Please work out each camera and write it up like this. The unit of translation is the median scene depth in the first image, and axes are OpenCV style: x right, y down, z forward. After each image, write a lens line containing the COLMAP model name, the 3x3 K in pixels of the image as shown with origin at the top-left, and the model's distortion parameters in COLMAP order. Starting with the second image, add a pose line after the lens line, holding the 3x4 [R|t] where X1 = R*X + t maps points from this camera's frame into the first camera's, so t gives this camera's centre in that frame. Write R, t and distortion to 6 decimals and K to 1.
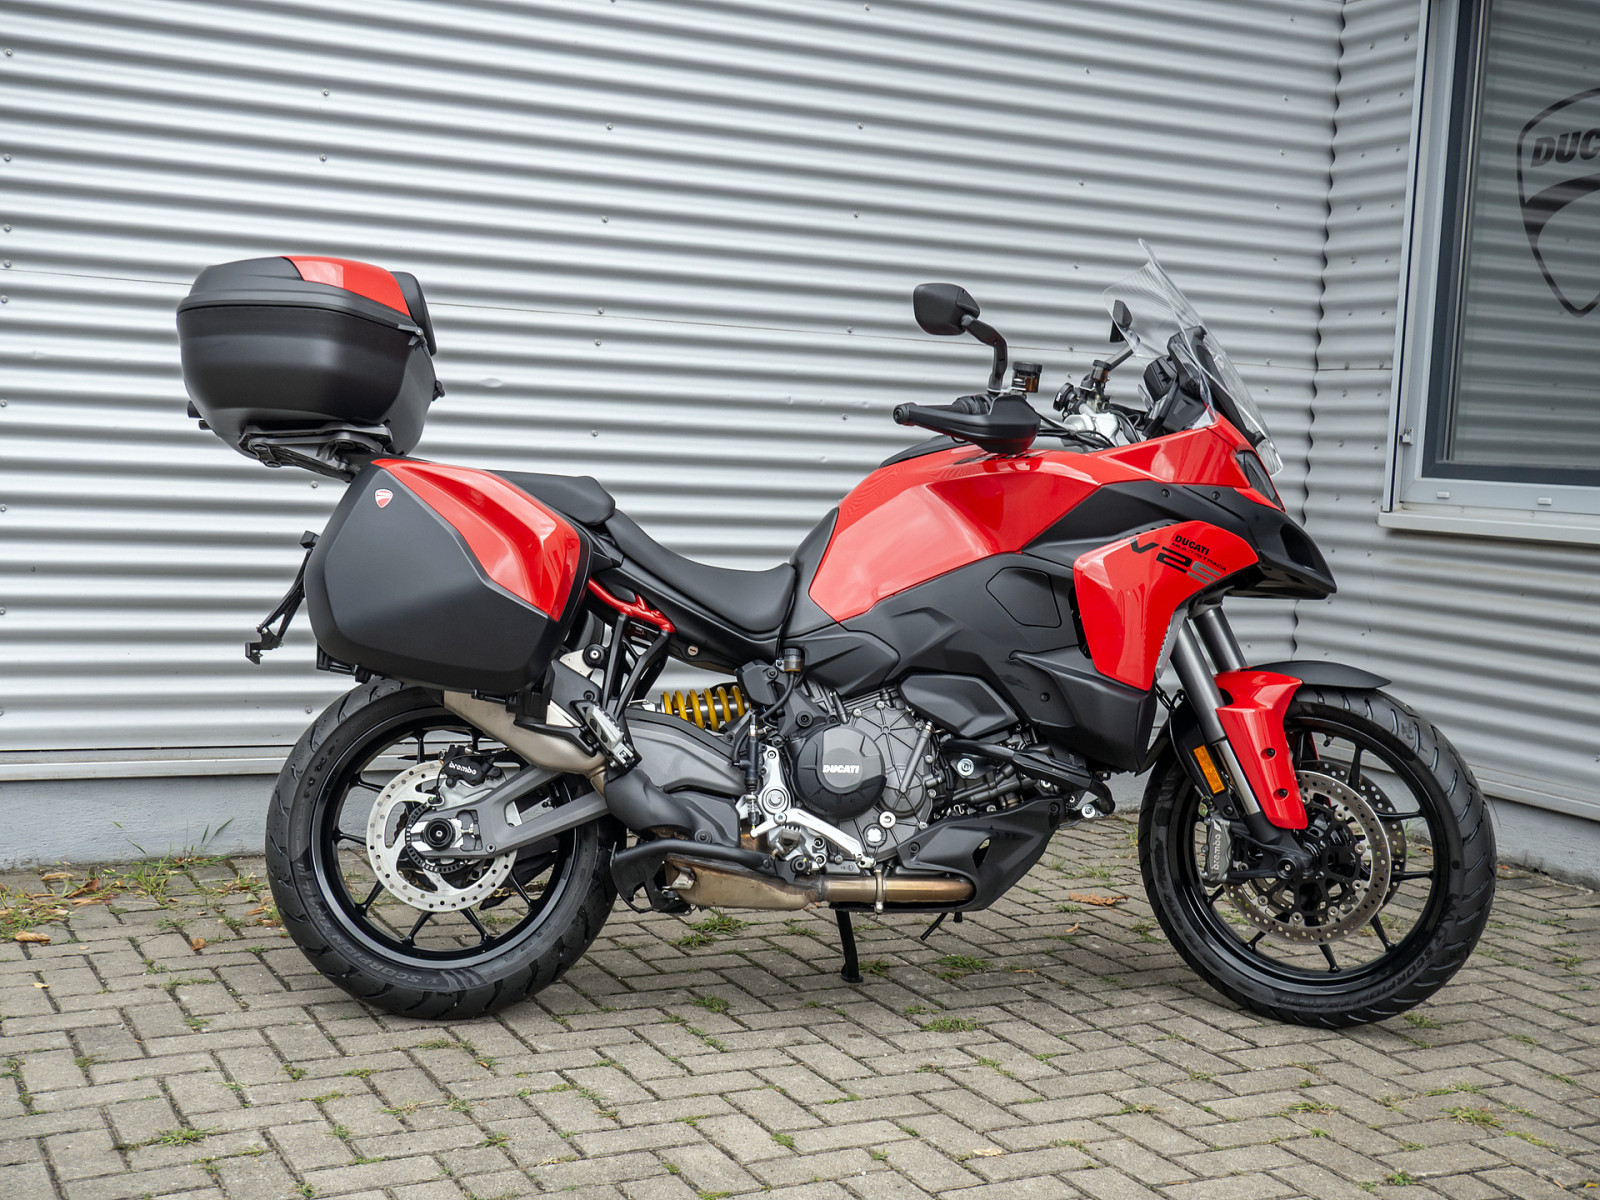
lens RADIAL K [[2072.8, 0, 804.0], [0, 2072.8, 607.0], [0, 0, 1]] dist [0.064153, 0.000000]
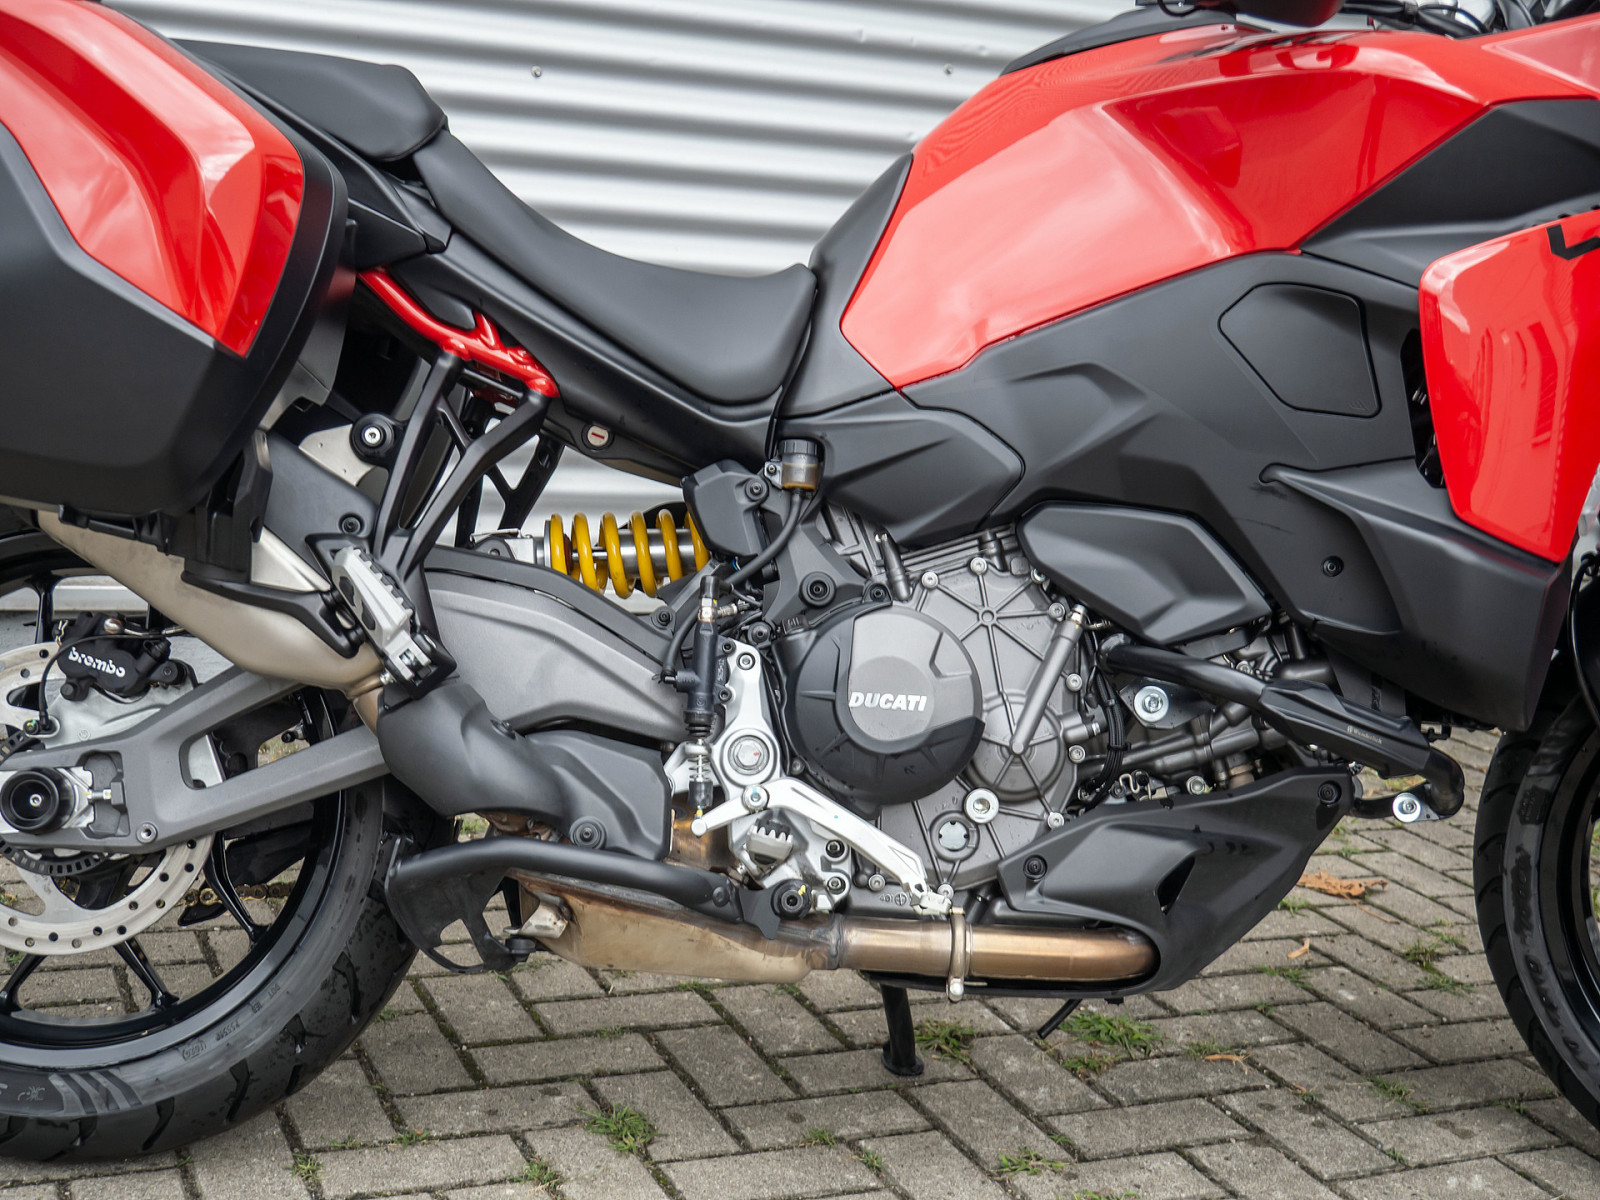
lens RADIAL K [[2028.4, 0, 828.7], [0, 2028.4, 607.9], [0, 0, 1]] dist [0.036741, 0.000000]
pose [[0.998264, 0.043628, -0.039573, 0.021305], [-0.039230, 0.993612, 0.105814, 0.008706], [0.043937, -0.104078, 0.993598, 0.532601]]
